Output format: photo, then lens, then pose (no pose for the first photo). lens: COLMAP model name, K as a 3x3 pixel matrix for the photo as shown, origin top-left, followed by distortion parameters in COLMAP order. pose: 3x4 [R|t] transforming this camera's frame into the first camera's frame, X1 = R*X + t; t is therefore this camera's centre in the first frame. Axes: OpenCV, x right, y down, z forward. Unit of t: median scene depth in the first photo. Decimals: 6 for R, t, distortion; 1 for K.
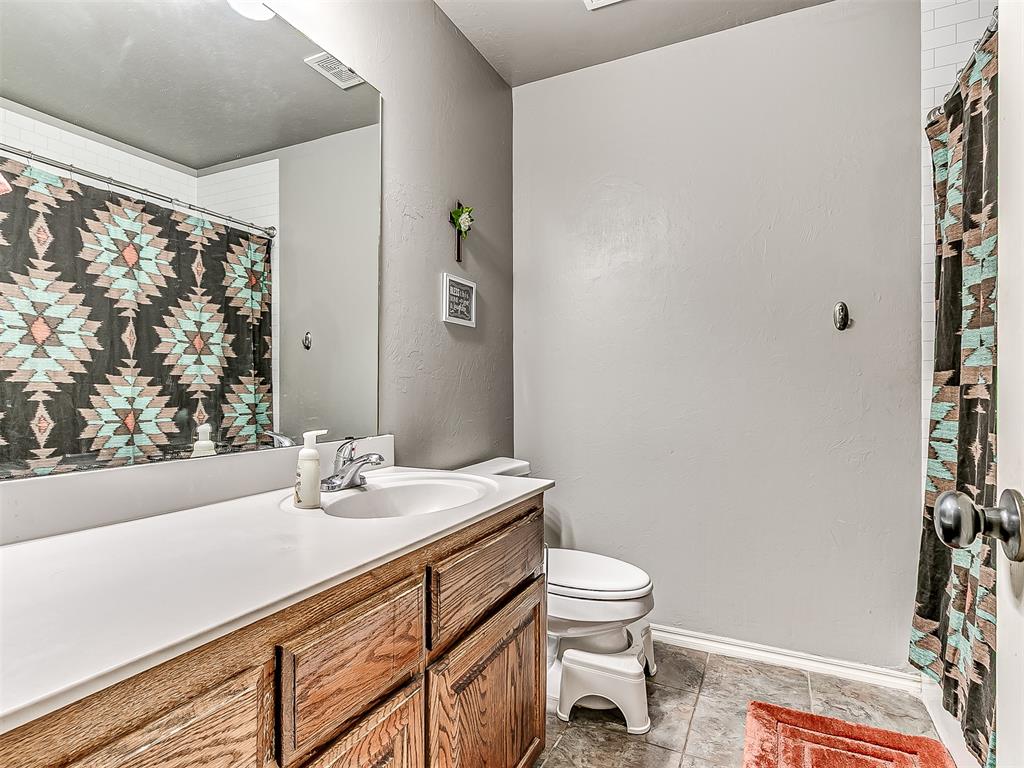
lens RADIAL K [[542.0, 0, 512.0], [0, 542.0, 384.0], [0, 0, 1]] dist [0.003515, -0.000735]
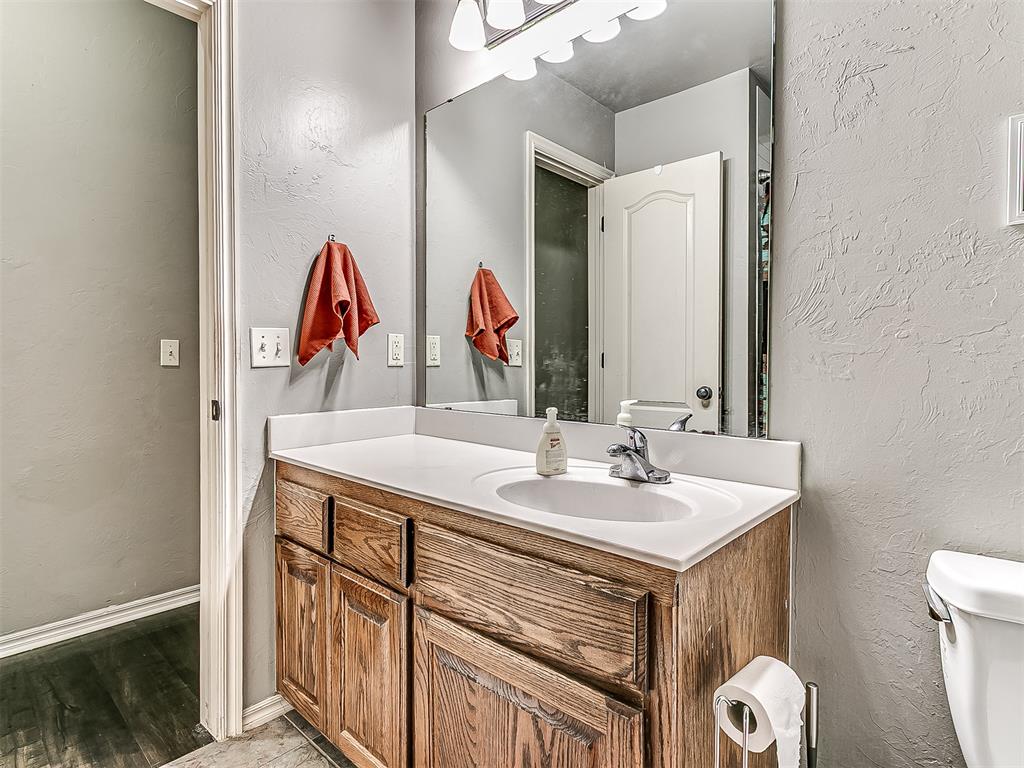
lens RADIAL K [[542.0, 0, 512.0], [0, 542.0, 384.0], [0, 0, 1]] dist [0.003515, -0.000735]
pose [[-0.286959, 0.029972, -0.957474, 0.979294], [-0.003501, 0.999471, 0.032336, 0.006646], [0.957937, 0.012631, -0.286702, 1.658513]]
